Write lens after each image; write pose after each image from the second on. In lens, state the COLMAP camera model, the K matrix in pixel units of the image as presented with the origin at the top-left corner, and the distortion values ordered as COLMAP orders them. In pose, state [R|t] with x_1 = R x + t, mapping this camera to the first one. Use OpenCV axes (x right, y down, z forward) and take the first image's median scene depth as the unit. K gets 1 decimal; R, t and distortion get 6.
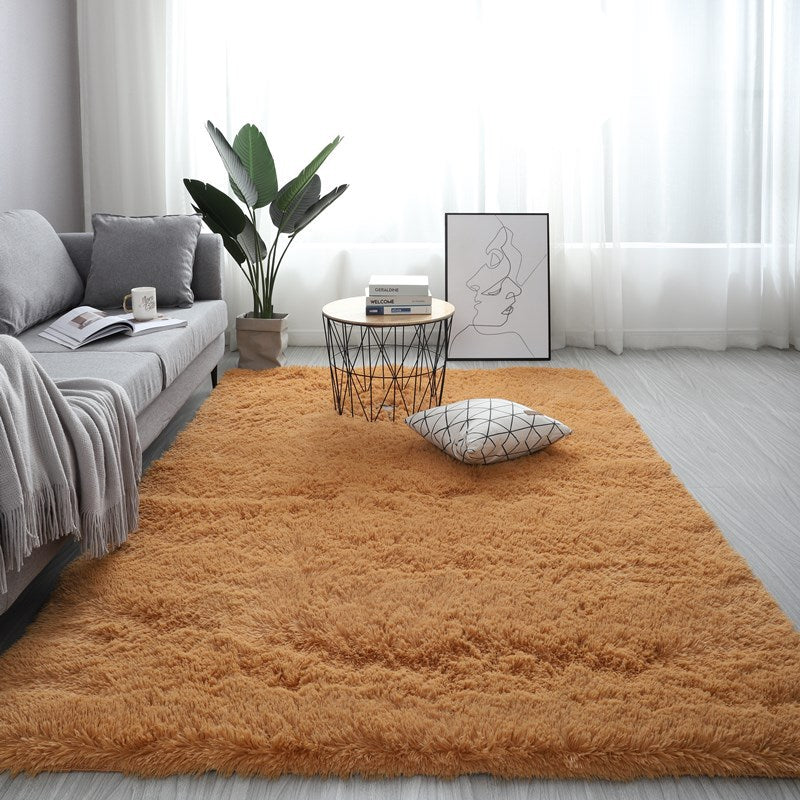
lens RADIAL K [[1165.6, 0, 438.6], [0, 1165.6, 397.7], [0, 0, 1]] dist [-0.149178, 0.047528]
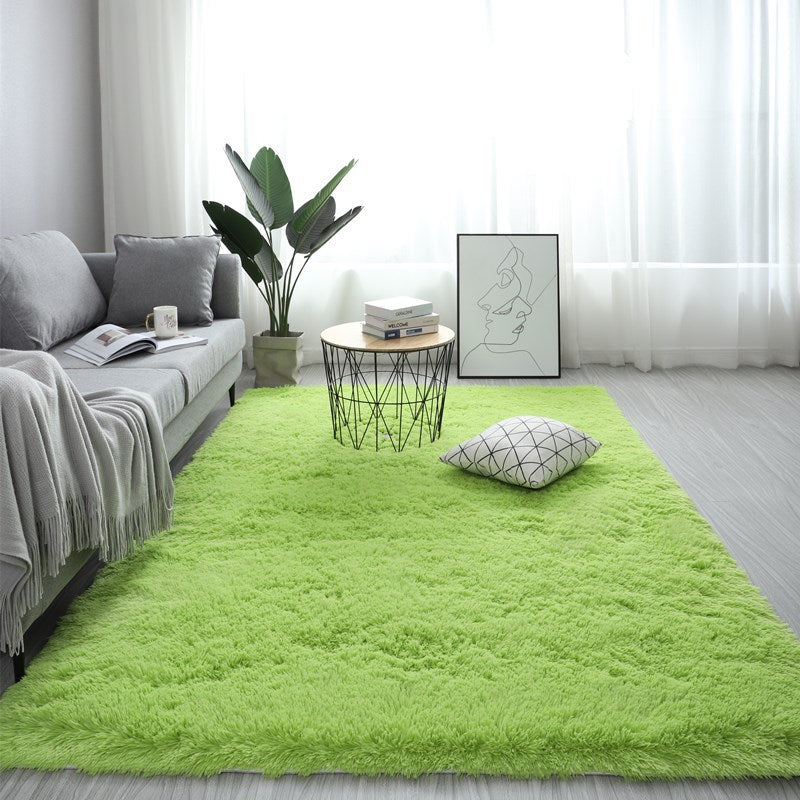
lens RADIAL K [[1310.2, 0, 400.0], [0, 1310.2, 400.0], [0, 0, 1]] dist [-0.168002, 0.032439]
pose [[0.999690, 0.001288, -0.024845, -0.016429], [-0.001849, 0.999743, -0.022598, 0.013525], [0.024809, 0.022637, 0.999436, -0.150968]]
